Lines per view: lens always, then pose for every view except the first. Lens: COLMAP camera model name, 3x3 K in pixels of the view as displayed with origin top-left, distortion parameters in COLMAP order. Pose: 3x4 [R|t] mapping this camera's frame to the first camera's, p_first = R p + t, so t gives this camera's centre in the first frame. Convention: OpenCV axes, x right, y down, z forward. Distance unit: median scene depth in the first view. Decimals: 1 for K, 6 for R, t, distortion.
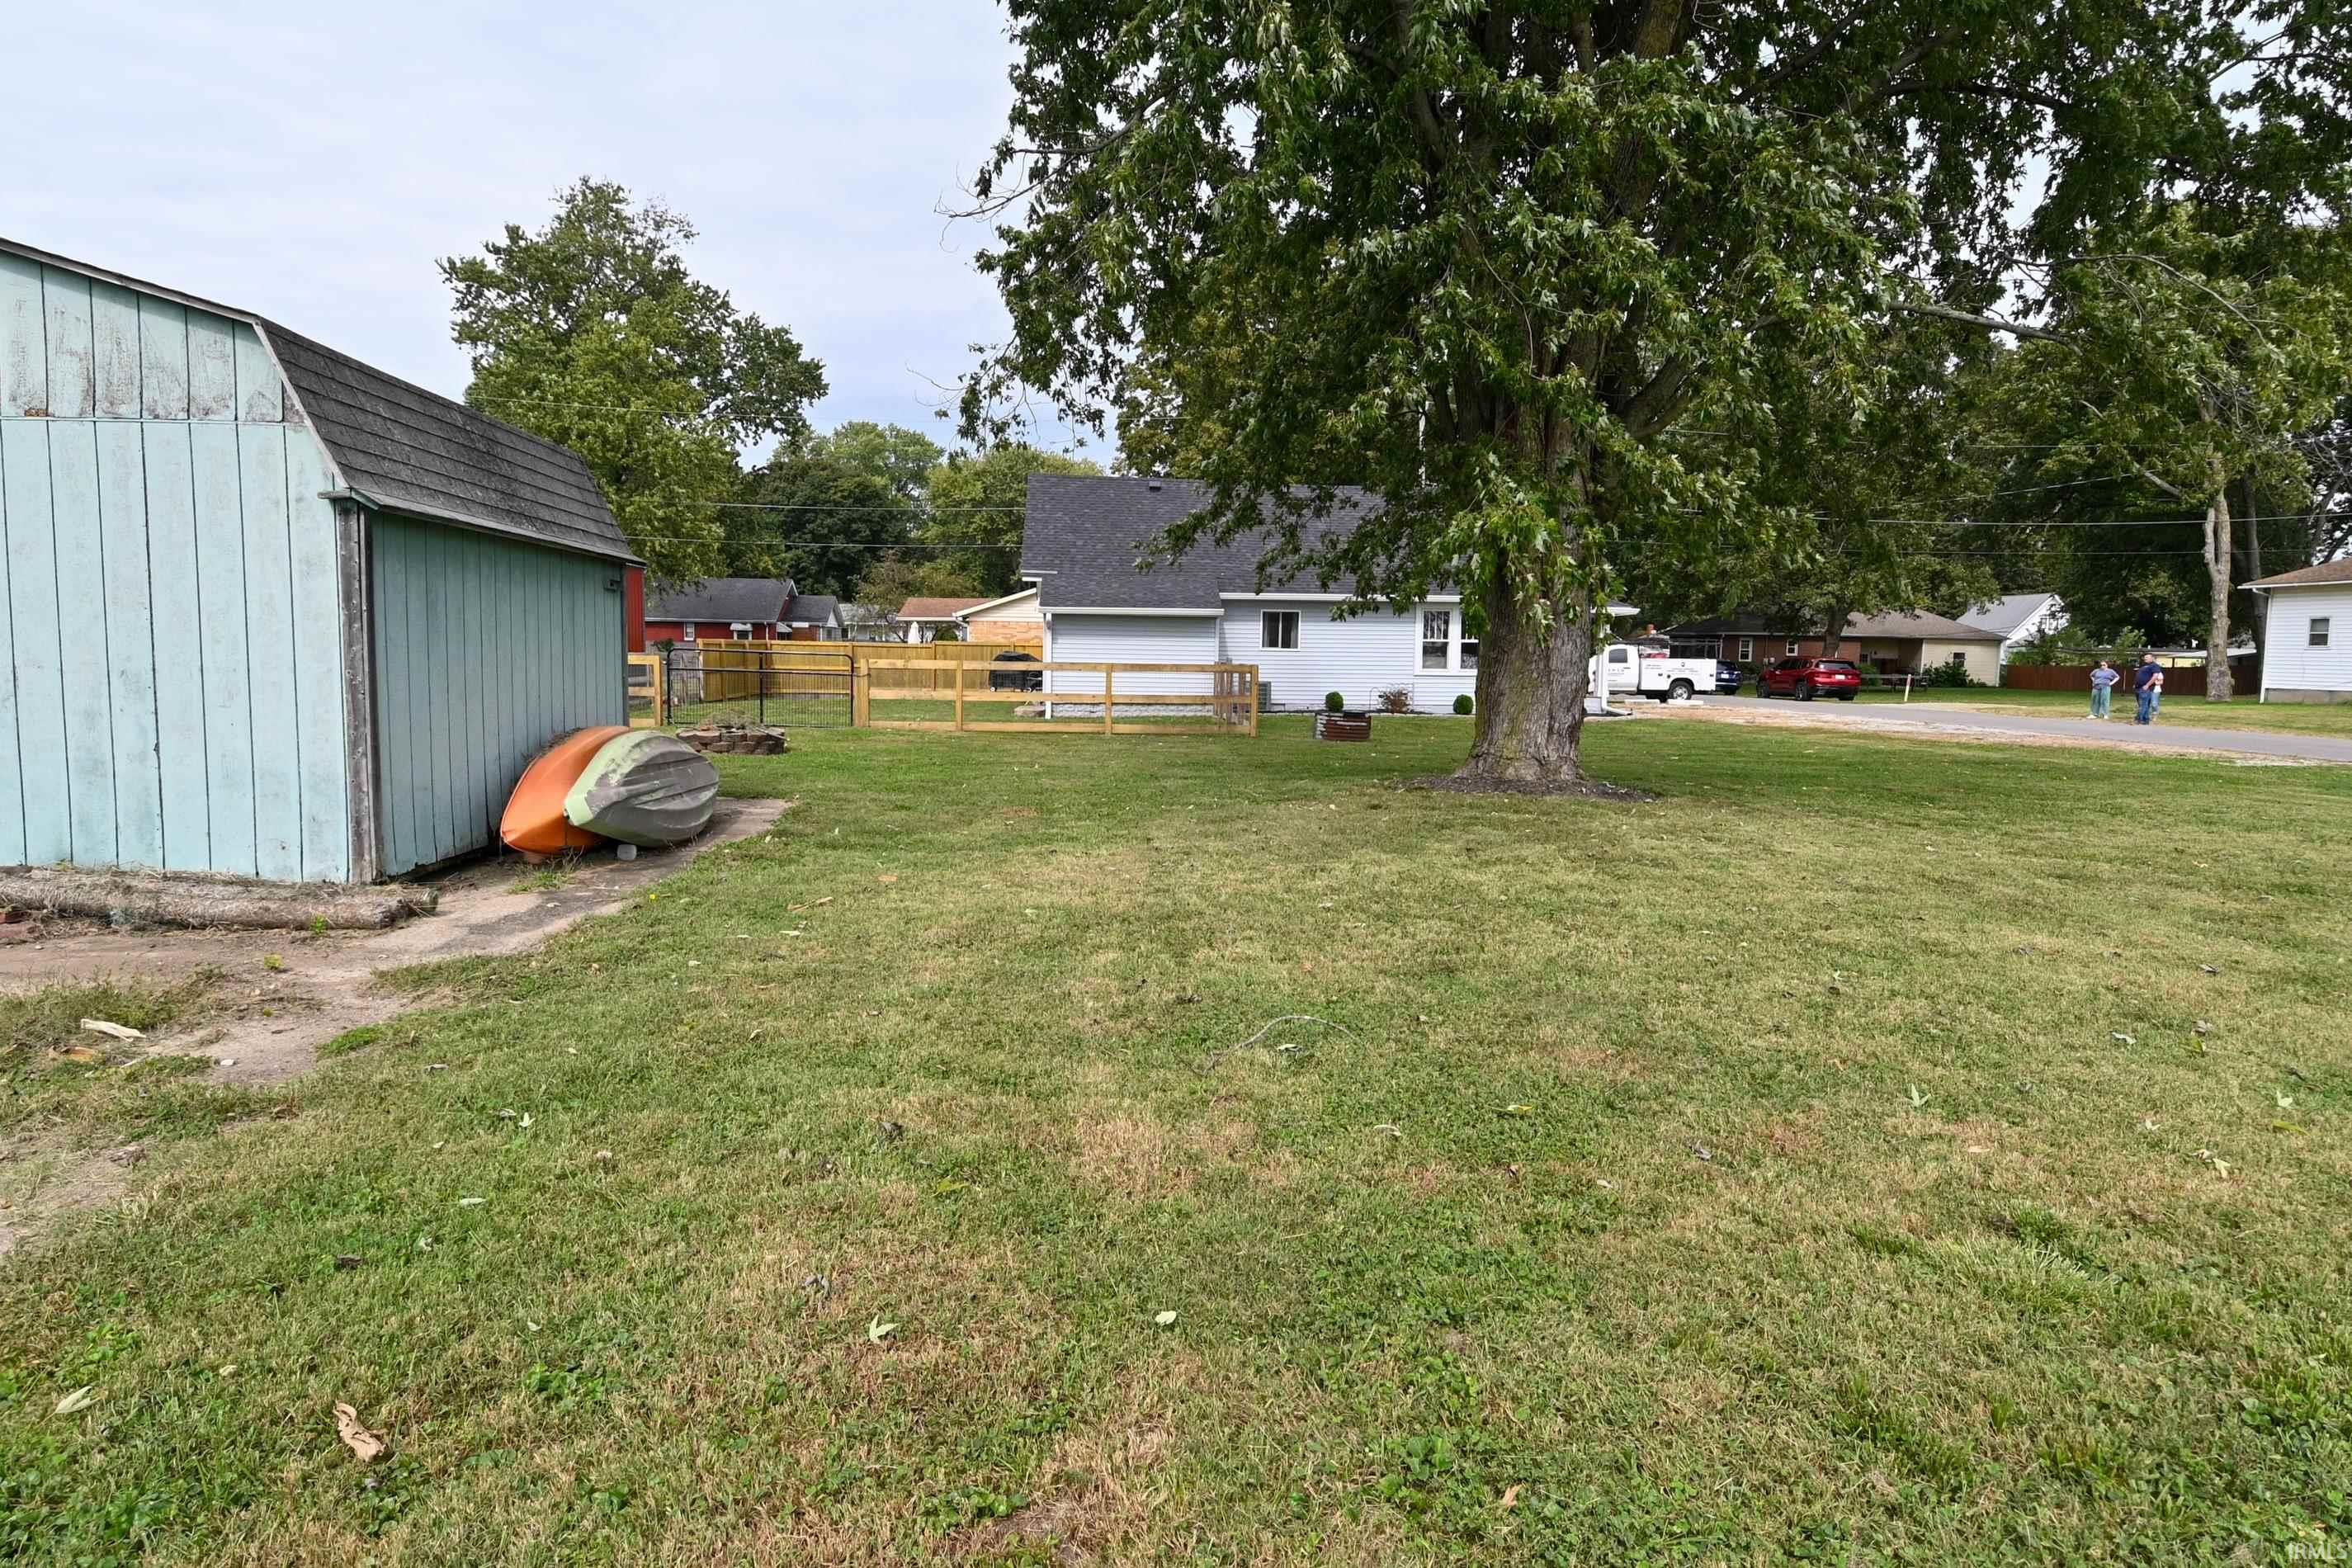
lens RADIAL K [[1294.9, 0, 1178.6], [0, 1294.9, 746.7], [0, 0, 1]] dist [0.001567, -0.000281]
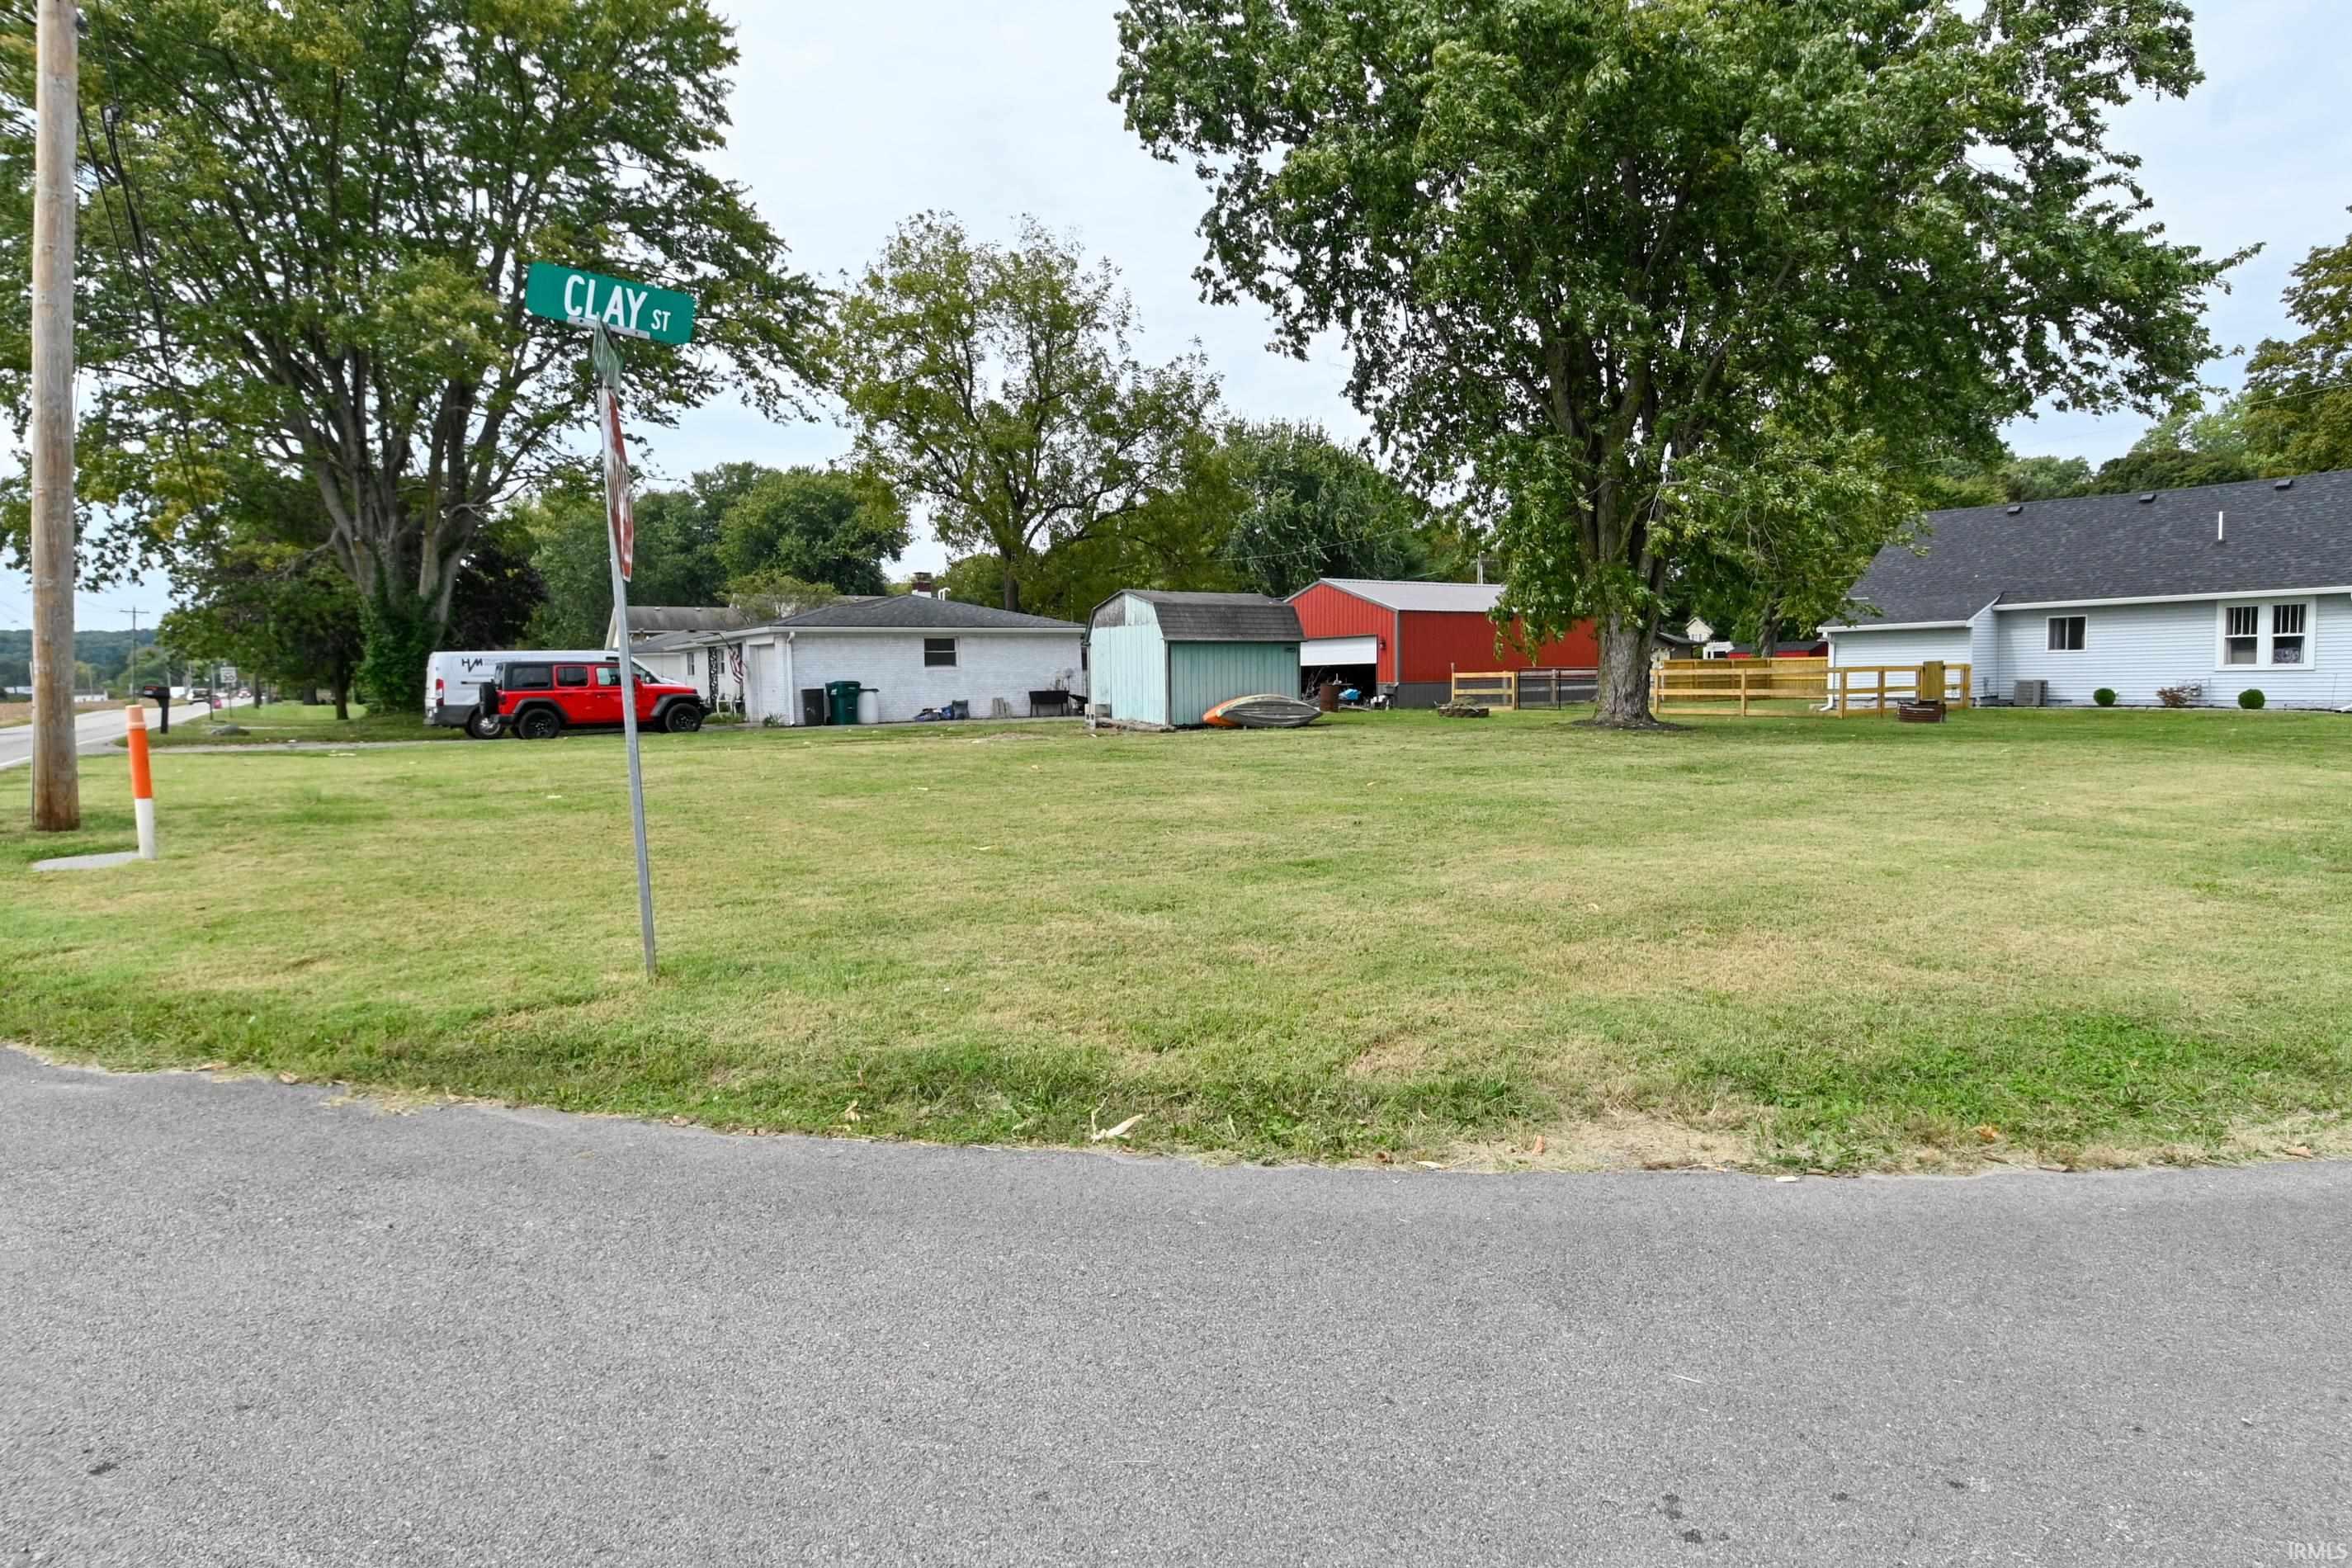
lens RADIAL K [[1293.0, 0, 1172.6], [0, 1293.0, 768.7], [0, 0, 1]] dist [0.033834, -0.031842]
pose [[0.505677, 0.041038, -0.861746, 0.472140], [-0.038896, 0.998937, 0.024747, 0.021101], [0.861846, 0.021004, 0.506736, -0.177998]]
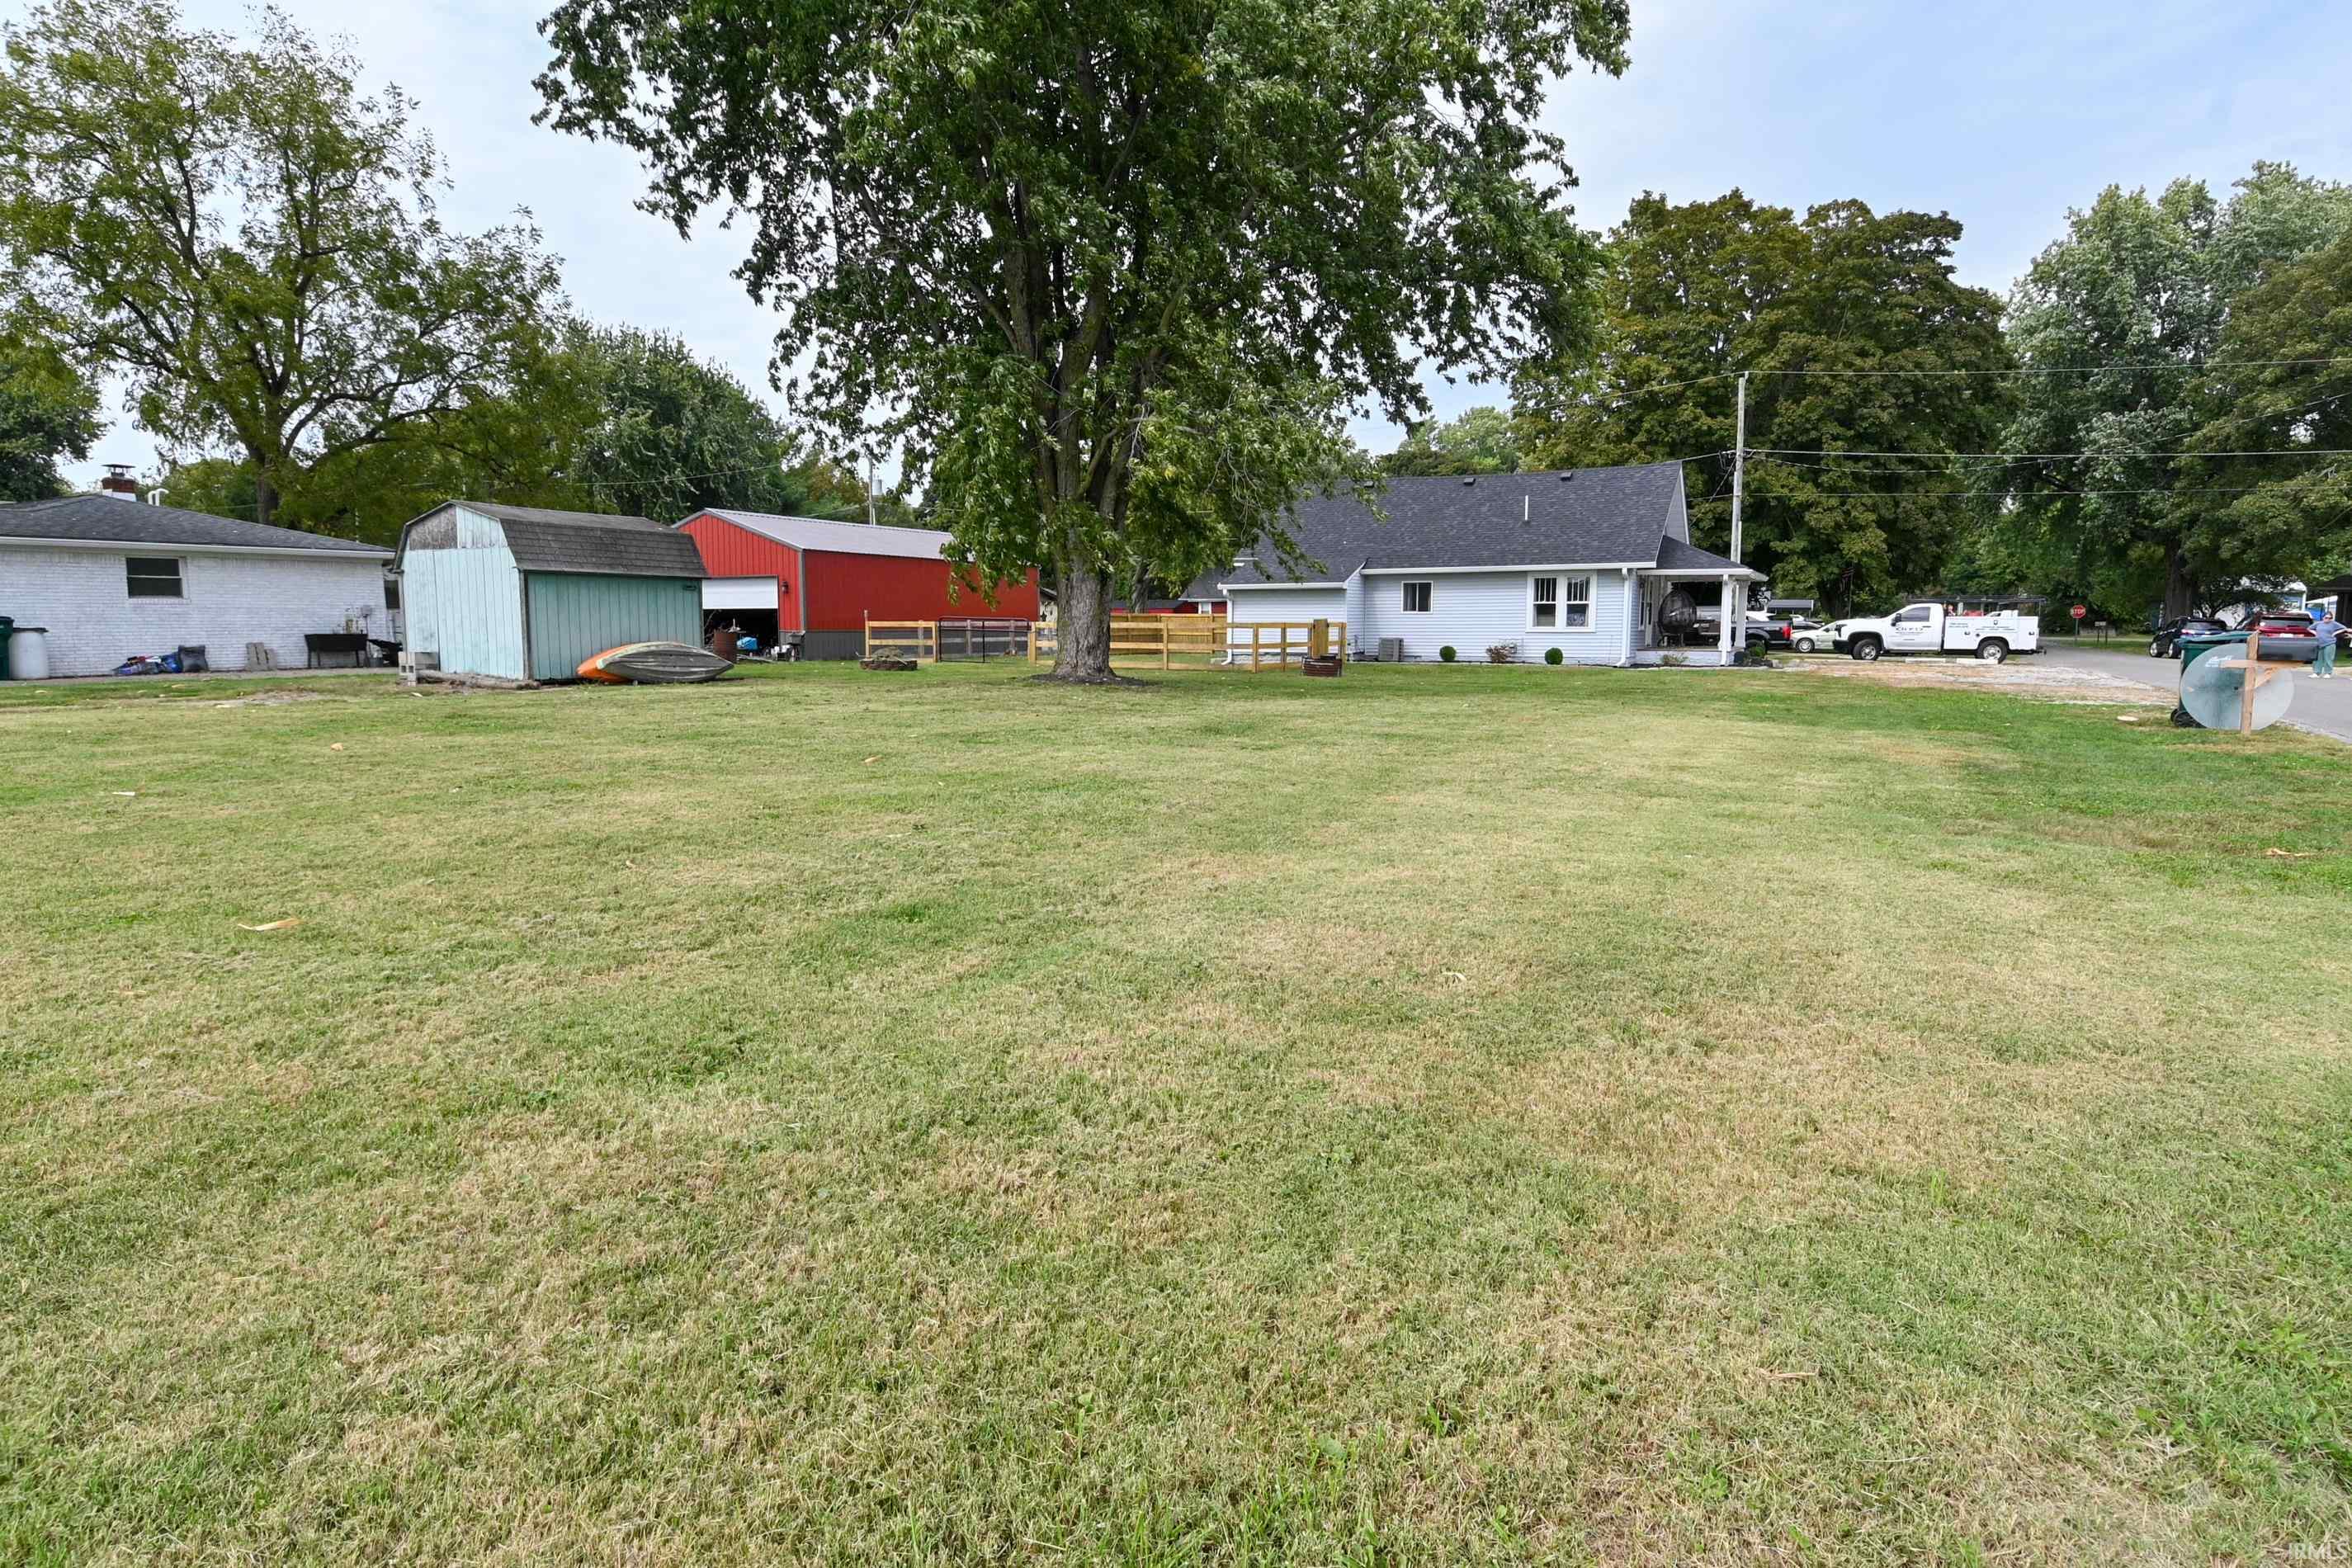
lens RADIAL K [[1293.0, 0, 1172.6], [0, 1293.0, 768.7], [0, 0, 1]] dist [0.033834, -0.031842]
pose [[0.847229, 0.048620, -0.528999, 0.390347], [-0.029398, 0.998568, 0.044695, 0.019810], [0.530414, -0.022316, 0.847445, -0.146956]]
